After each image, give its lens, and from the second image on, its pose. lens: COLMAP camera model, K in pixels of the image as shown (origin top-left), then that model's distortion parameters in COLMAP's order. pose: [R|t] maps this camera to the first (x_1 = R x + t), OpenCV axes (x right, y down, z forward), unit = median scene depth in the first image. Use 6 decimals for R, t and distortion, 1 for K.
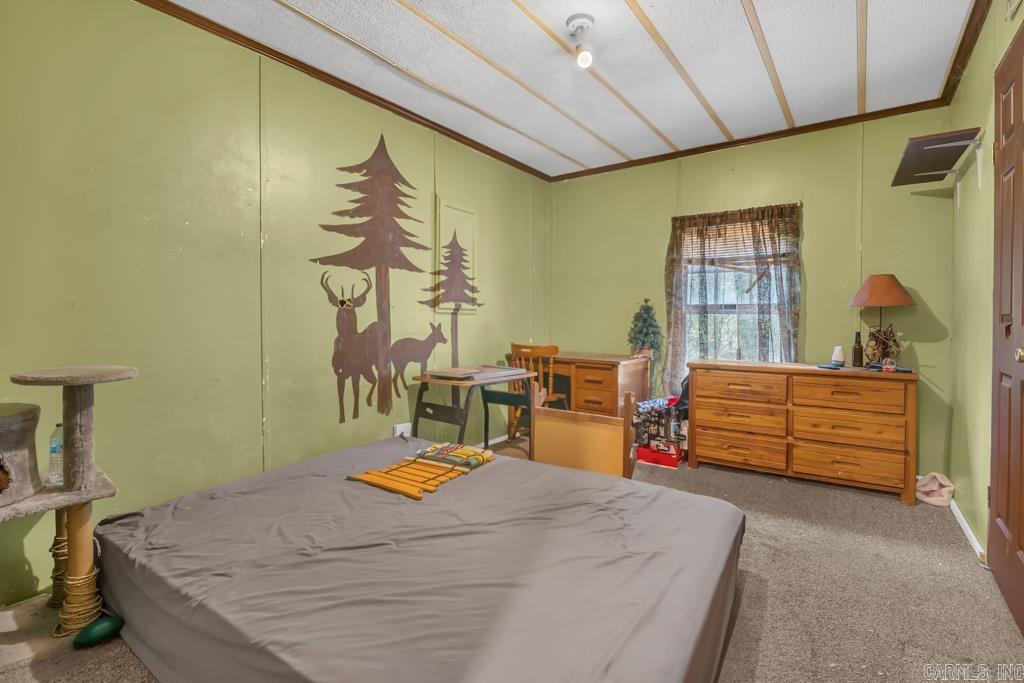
lens RADIAL K [[472.8, 0, 534.1], [0, 472.8, 326.2], [0, 0, 1]] dist [-0.007865, -0.001790]
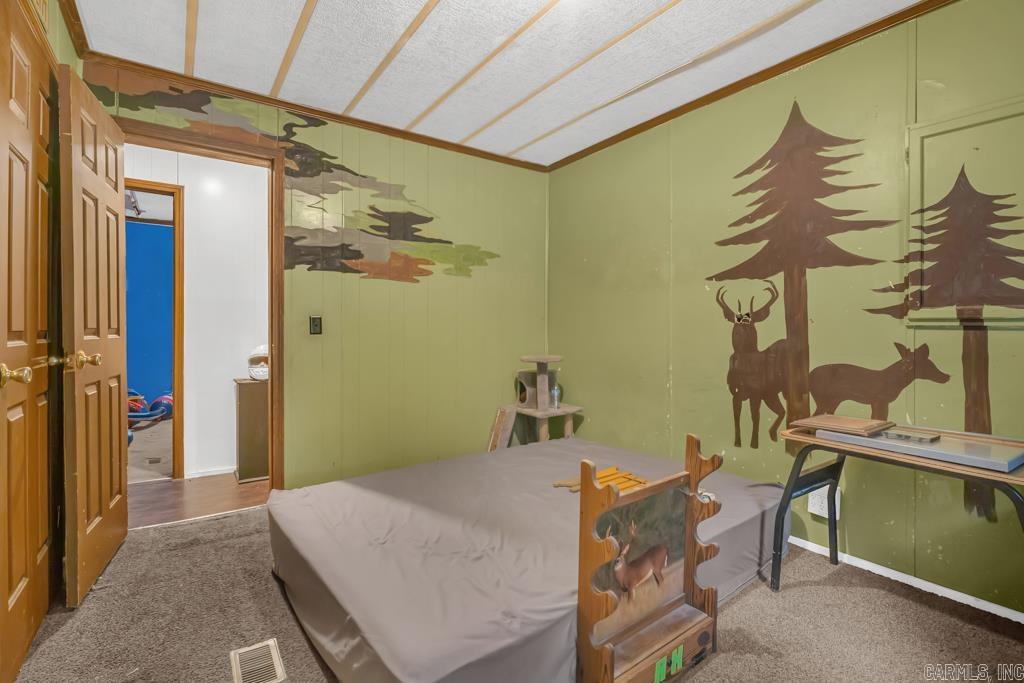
lens RADIAL K [[472.8, 0, 513.0], [0, 472.8, 336.1], [0, 0, 1]] dist [-0.007865, -0.001790]
pose [[-0.349451, 0.002620, -0.936951, 0.593249], [-0.027204, 0.999546, 0.012941, -0.012617], [0.936560, 0.030011, -0.349221, 0.863435]]
